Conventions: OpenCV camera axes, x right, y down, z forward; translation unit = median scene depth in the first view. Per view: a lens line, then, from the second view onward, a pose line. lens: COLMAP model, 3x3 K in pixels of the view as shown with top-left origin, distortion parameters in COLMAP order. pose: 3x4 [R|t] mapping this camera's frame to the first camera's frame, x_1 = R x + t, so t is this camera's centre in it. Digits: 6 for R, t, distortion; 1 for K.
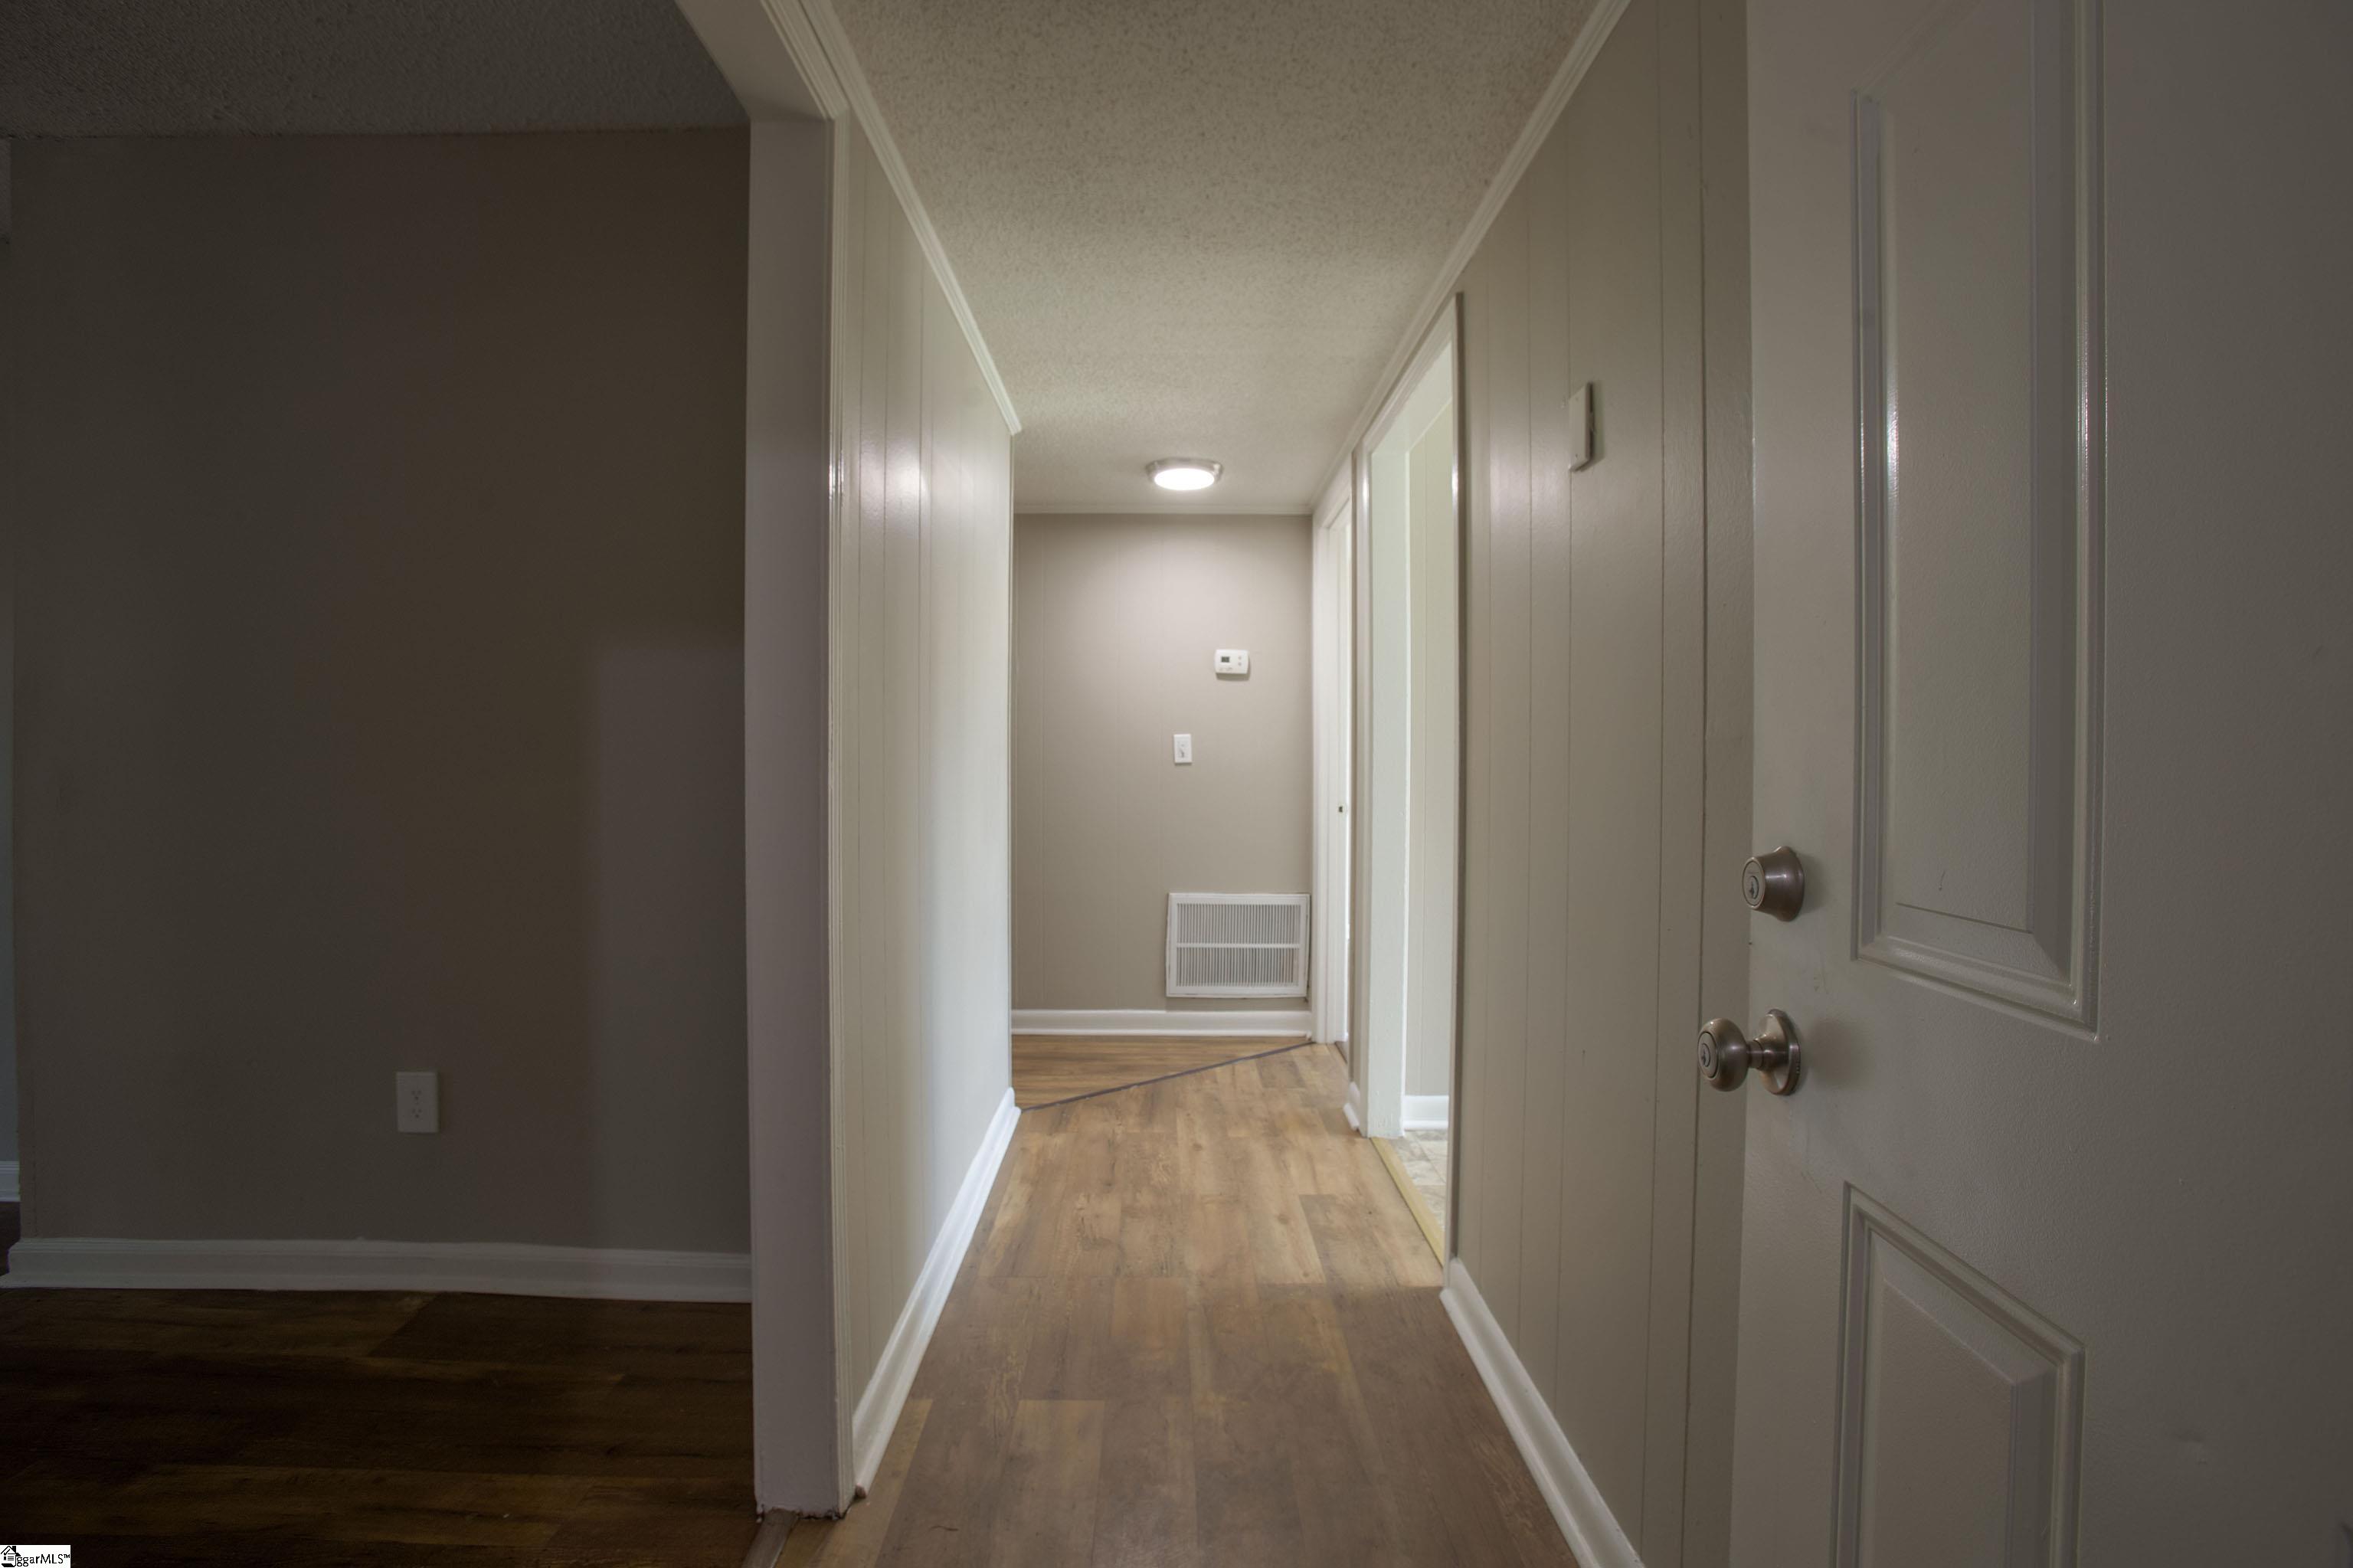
lens RADIAL K [[1097.4, 0, 1178.9], [0, 1097.4, 787.9], [0, 0, 1]] dist [-0.059263, 0.018673]
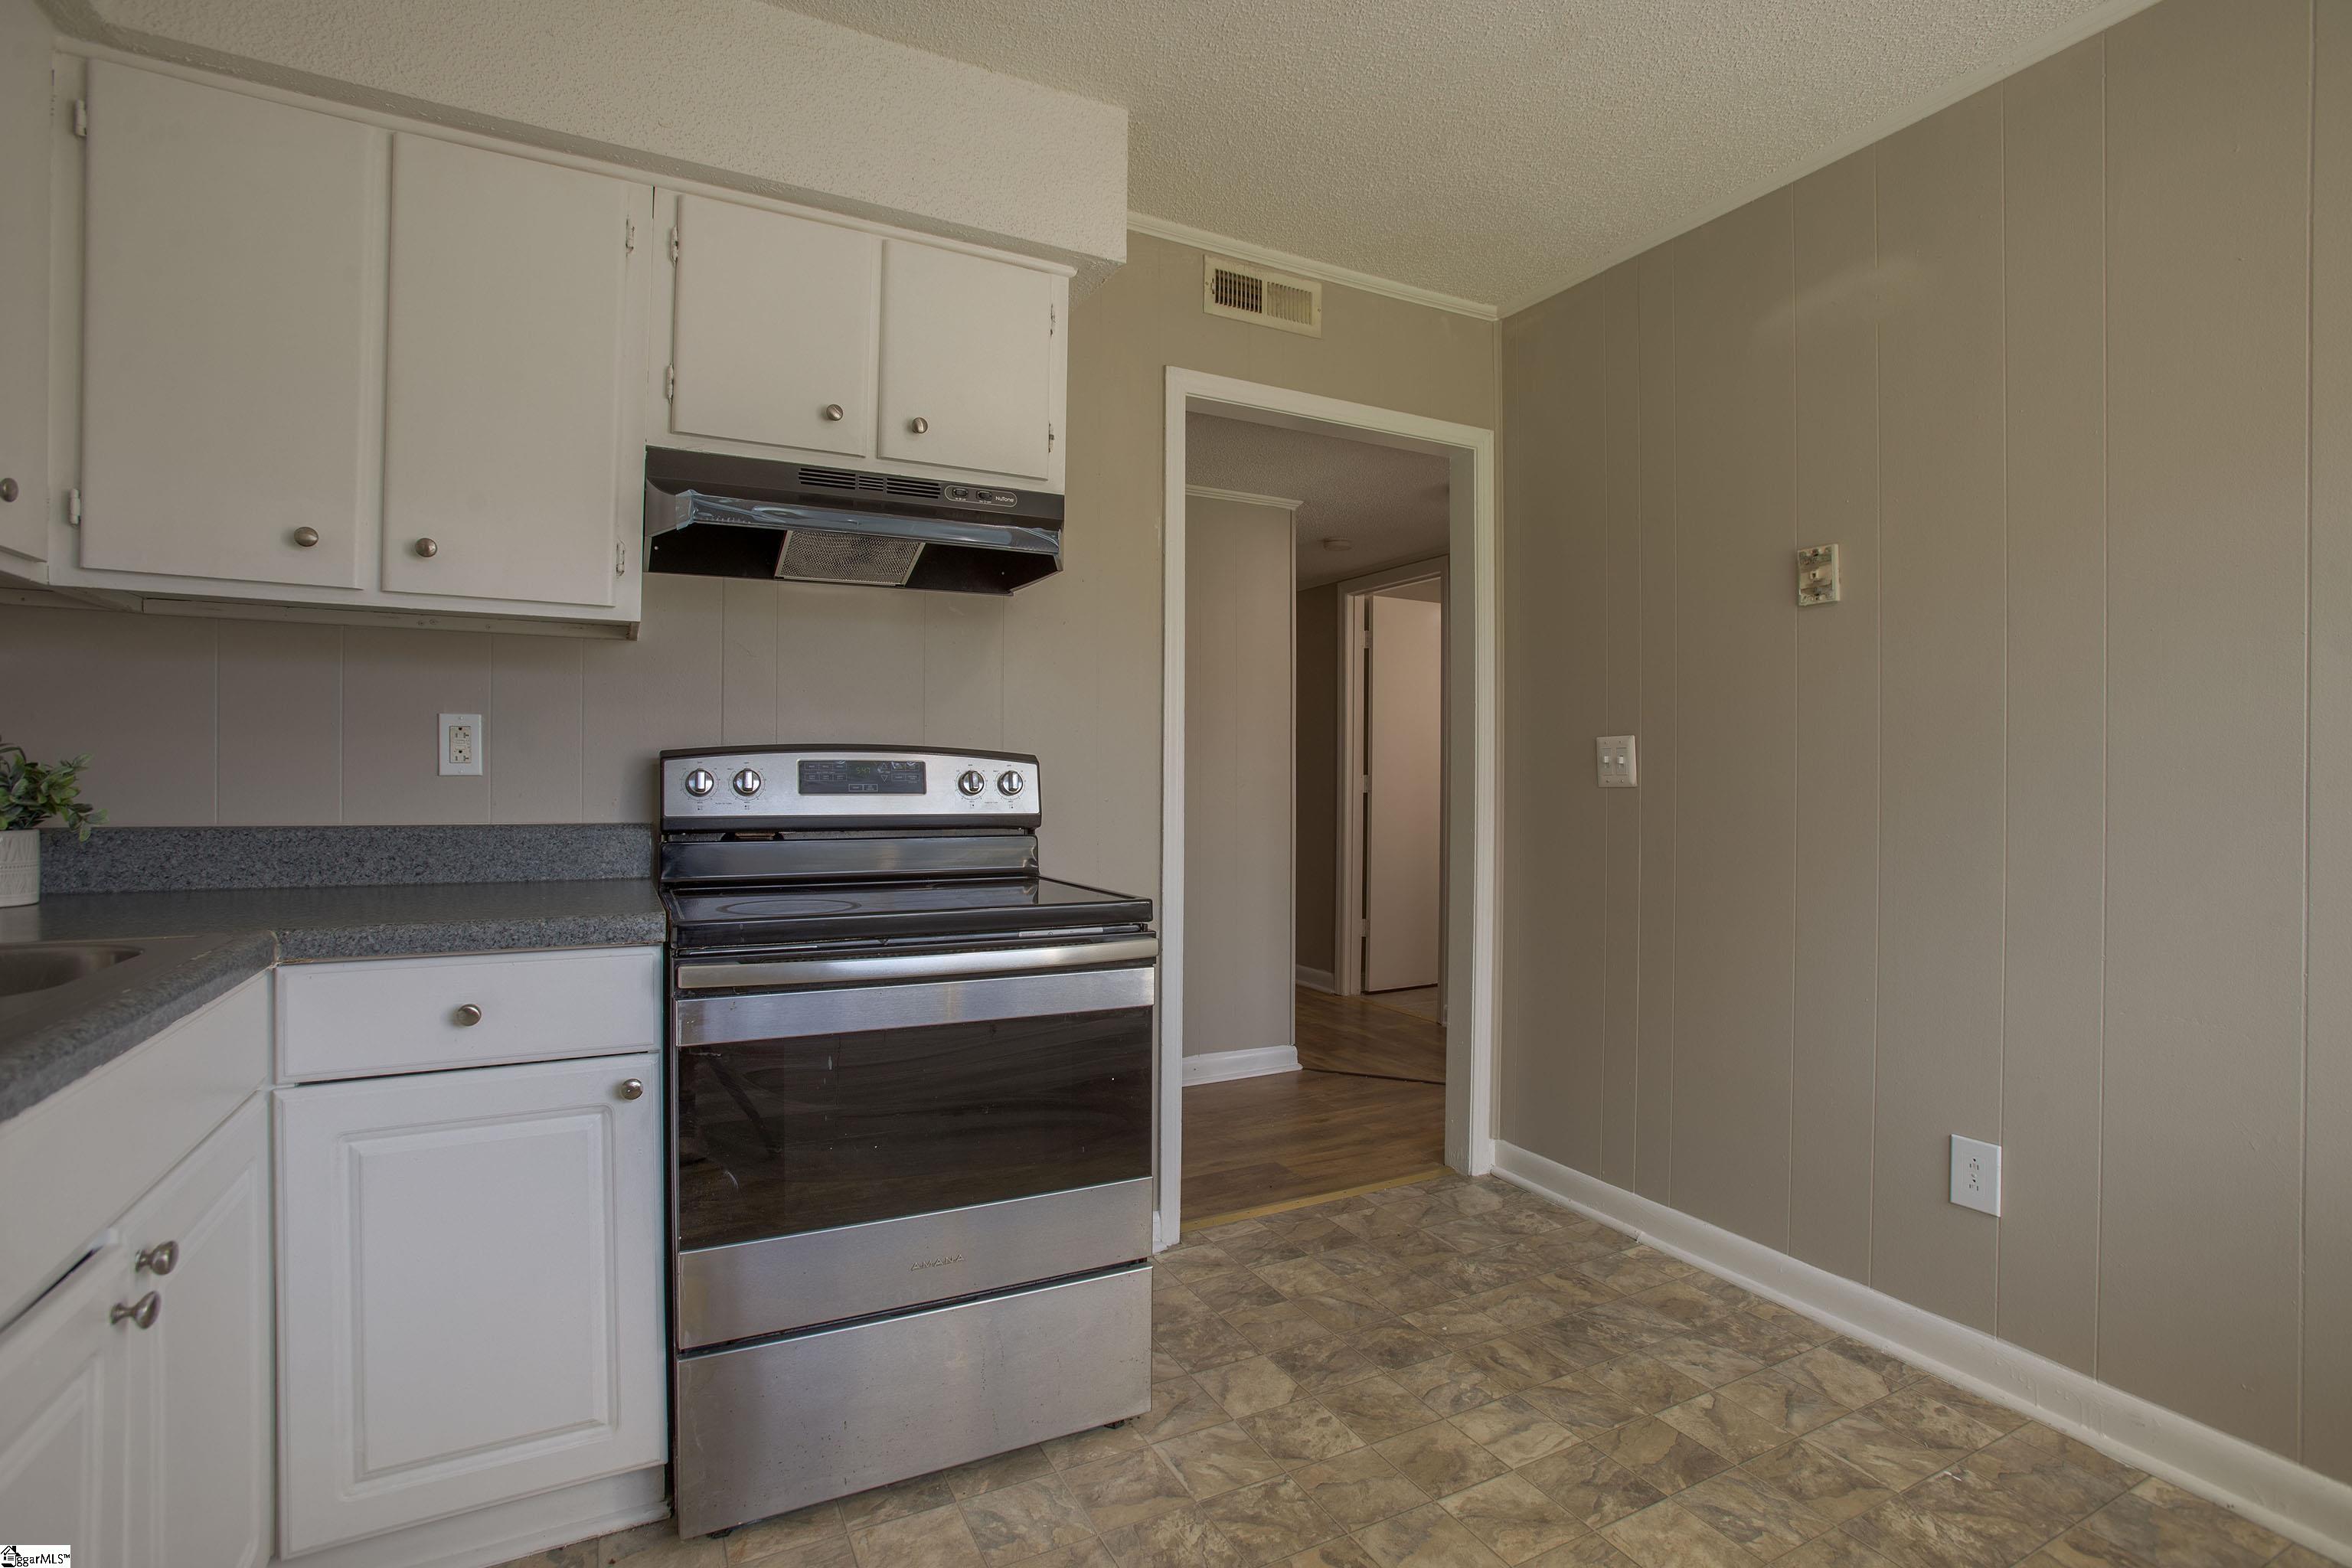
lens RADIAL K [[1096.9, 0, 1166.4], [0, 1096.9, 781.6], [0, 0, 1]] dist [-0.059263, 0.018673]
pose [[0.433922, -0.001052, -0.900950, 0.954648], [-0.023001, 0.999660, -0.012245, -0.008435], [0.900657, 0.026036, 0.433750, 0.339783]]
